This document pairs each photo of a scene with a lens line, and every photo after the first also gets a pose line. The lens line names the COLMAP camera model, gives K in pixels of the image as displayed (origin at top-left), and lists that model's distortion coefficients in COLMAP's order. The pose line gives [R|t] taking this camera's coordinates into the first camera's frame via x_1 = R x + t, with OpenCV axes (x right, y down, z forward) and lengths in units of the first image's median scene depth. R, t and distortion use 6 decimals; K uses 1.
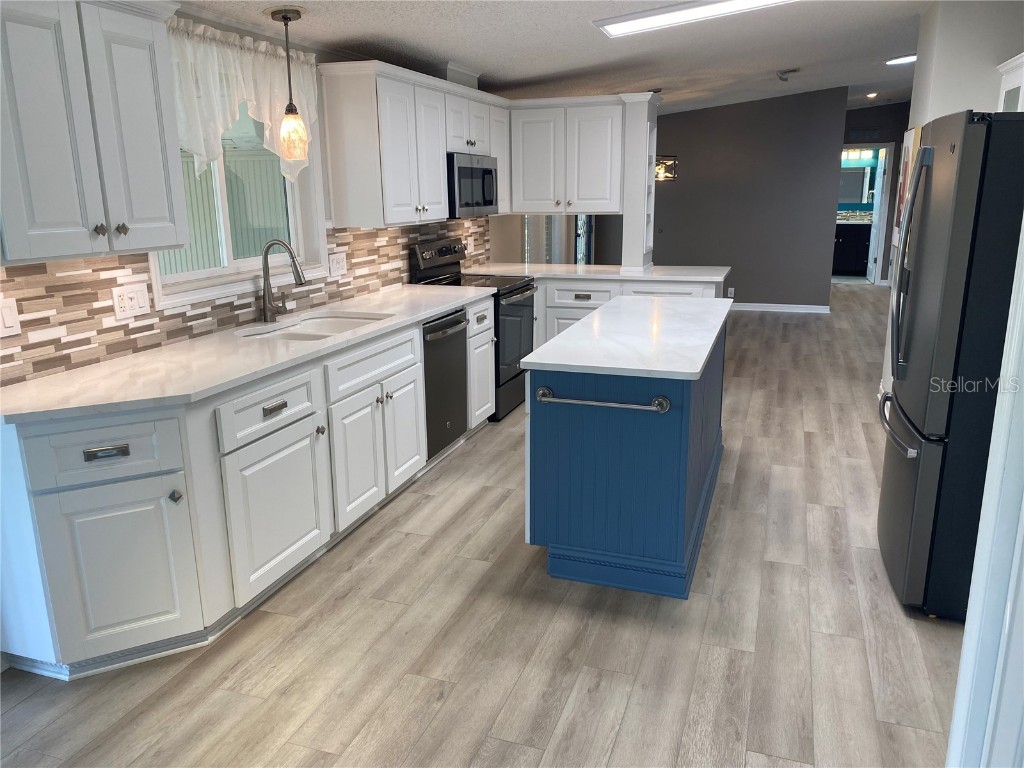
lens RADIAL K [[782.9, 0, 513.2], [0, 782.9, 379.8], [0, 0, 1]] dist [0.057479, -0.079077]
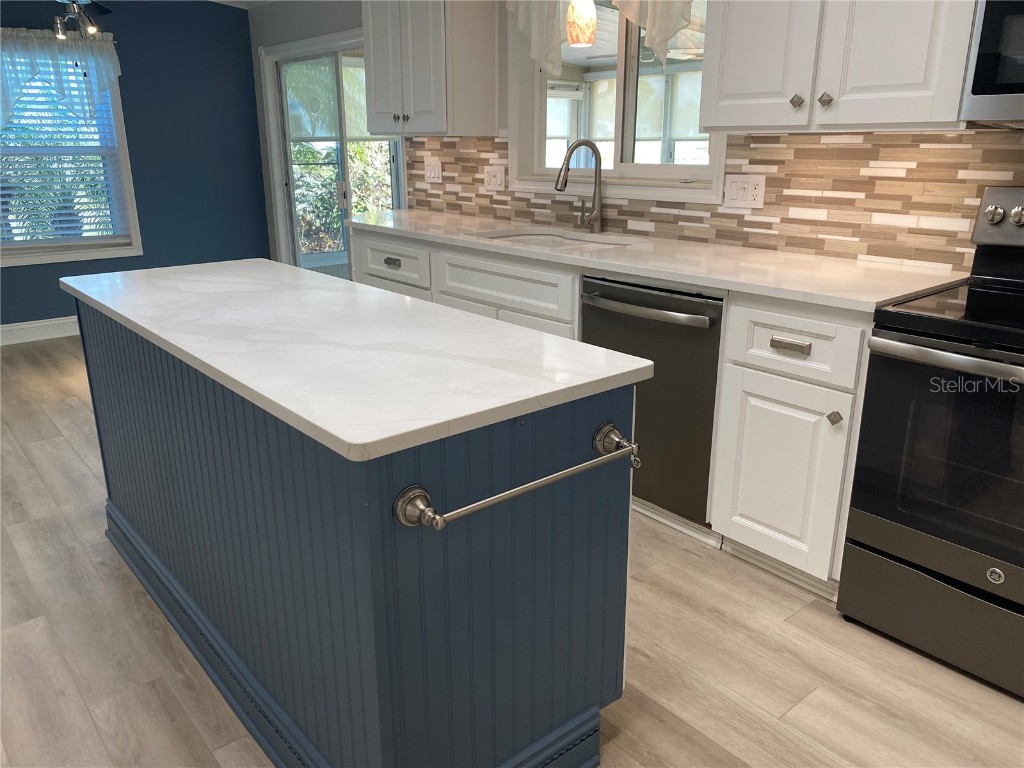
lens RADIAL K [[782.9, 0, 513.2], [0, 782.9, 379.8], [0, 0, 1]] dist [0.057479, -0.079077]
pose [[-0.516335, 0.257724, -0.816686, 0.575675], [-0.200395, 0.890805, 0.407810, -0.293386], [0.832610, 0.374227, -0.408307, 1.443806]]
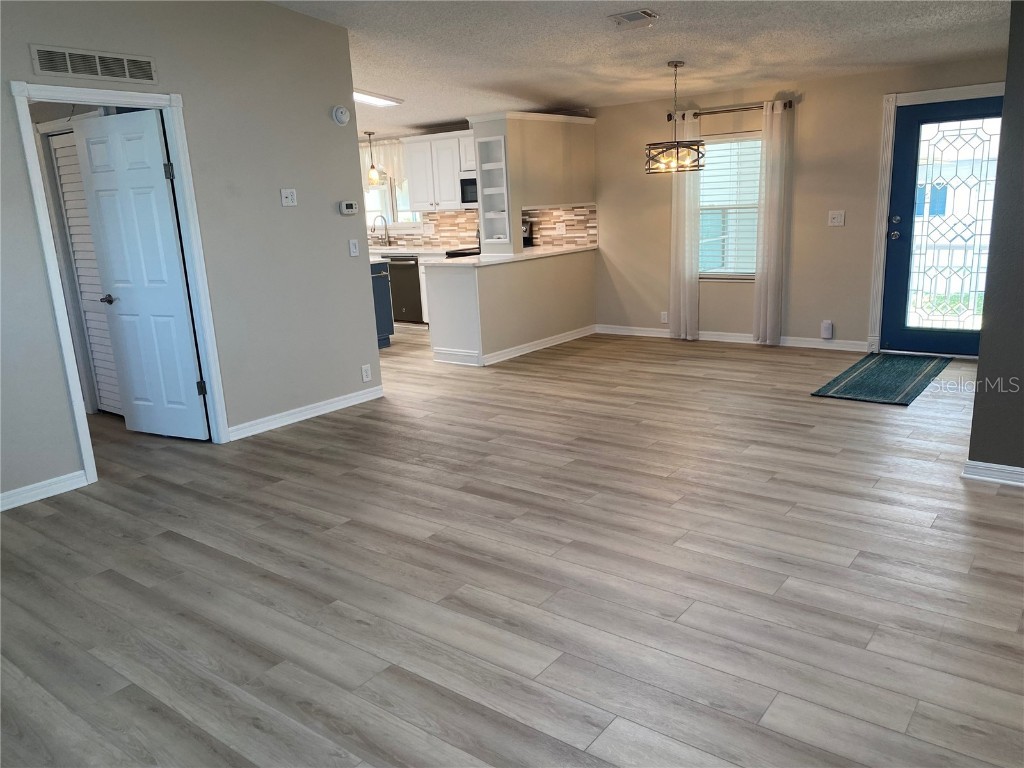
lens RADIAL K [[774.1, 0, 516.6], [0, 774.1, 386.9], [0, 0, 1]] dist [0.064389, -0.086396]
pose [[-0.319671, 0.245317, -0.915222, 2.195529], [-0.177914, 0.933184, 0.312273, -0.560012], [0.930676, 0.262655, -0.254666, 2.331696]]
